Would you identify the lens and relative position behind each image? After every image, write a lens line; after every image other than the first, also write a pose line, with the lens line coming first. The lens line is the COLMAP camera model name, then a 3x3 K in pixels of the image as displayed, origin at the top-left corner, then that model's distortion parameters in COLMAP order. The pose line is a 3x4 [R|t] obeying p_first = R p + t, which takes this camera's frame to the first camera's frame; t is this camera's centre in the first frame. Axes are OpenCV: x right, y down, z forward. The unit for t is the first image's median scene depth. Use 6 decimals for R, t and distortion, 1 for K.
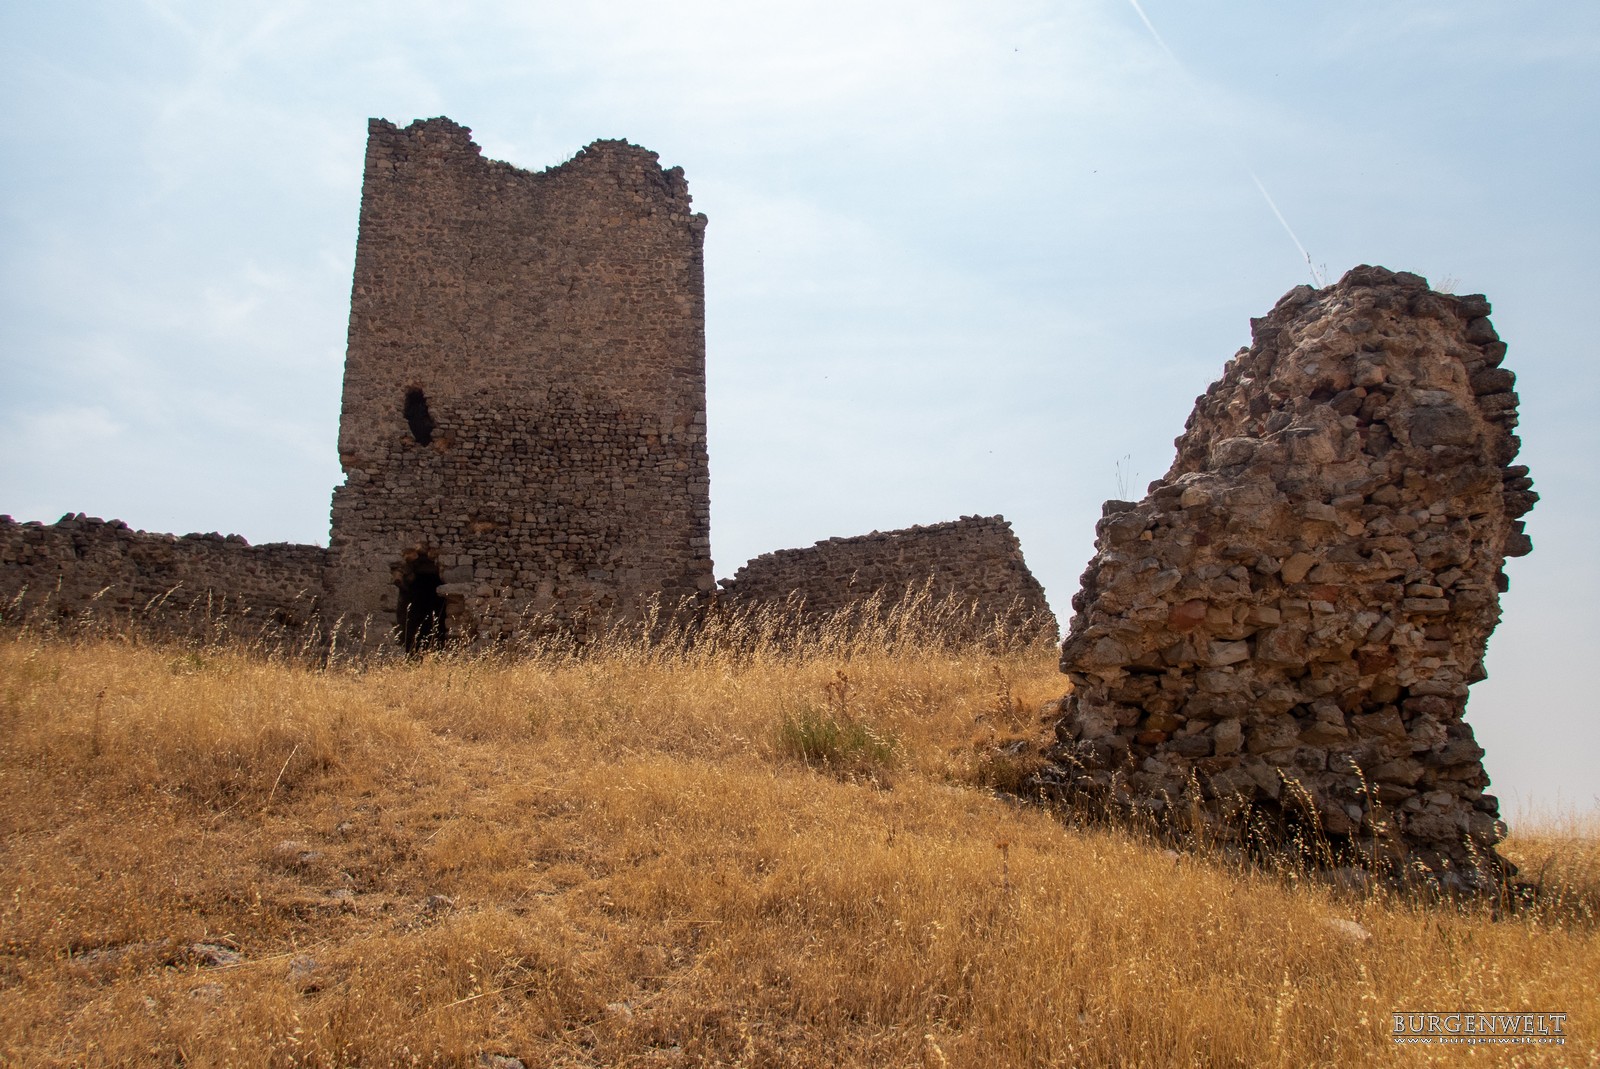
lens RADIAL K [[1175.6, 0, 796.7], [0, 1175.6, 536.1], [0, 0, 1]] dist [-0.002712, -0.001929]
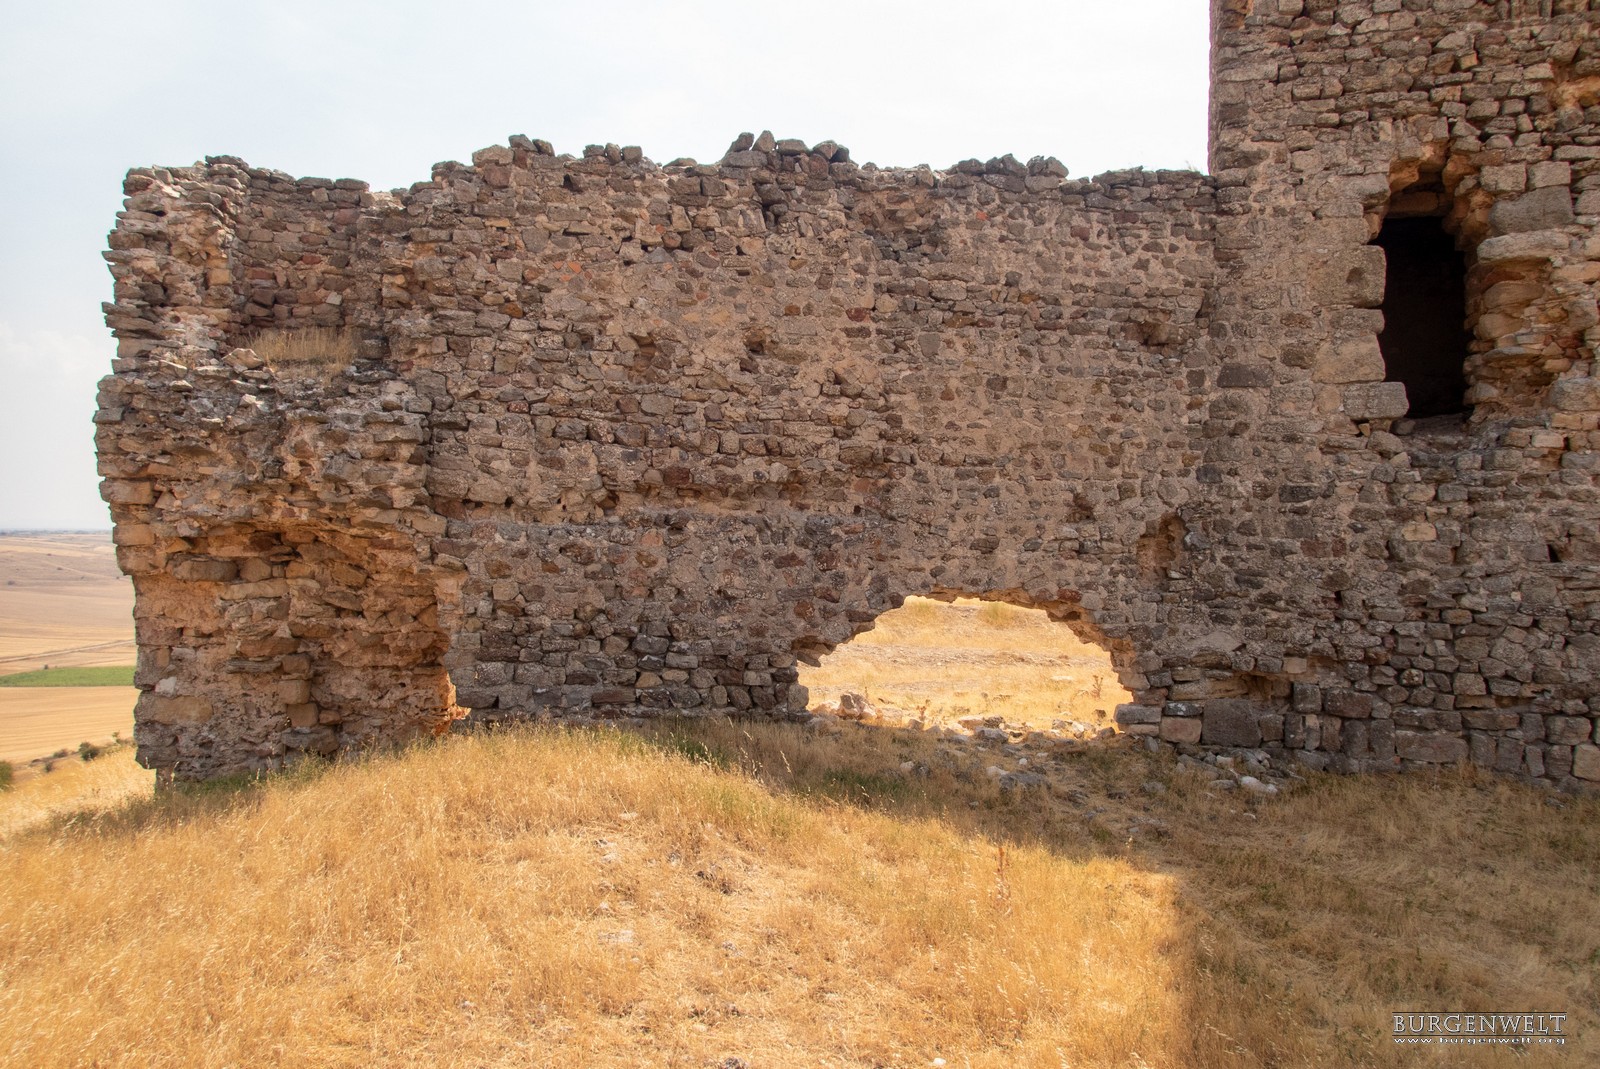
lens RADIAL K [[1175.6, 0, 801.1], [0, 1175.6, 532.8], [0, 0, 1]] dist [-0.002712, -0.001929]
pose [[0.900579, 0.035938, -0.433204, -0.355829], [0.083507, 0.963711, 0.253550, 0.015919], [0.426595, -0.264517, 0.864897, 0.511041]]
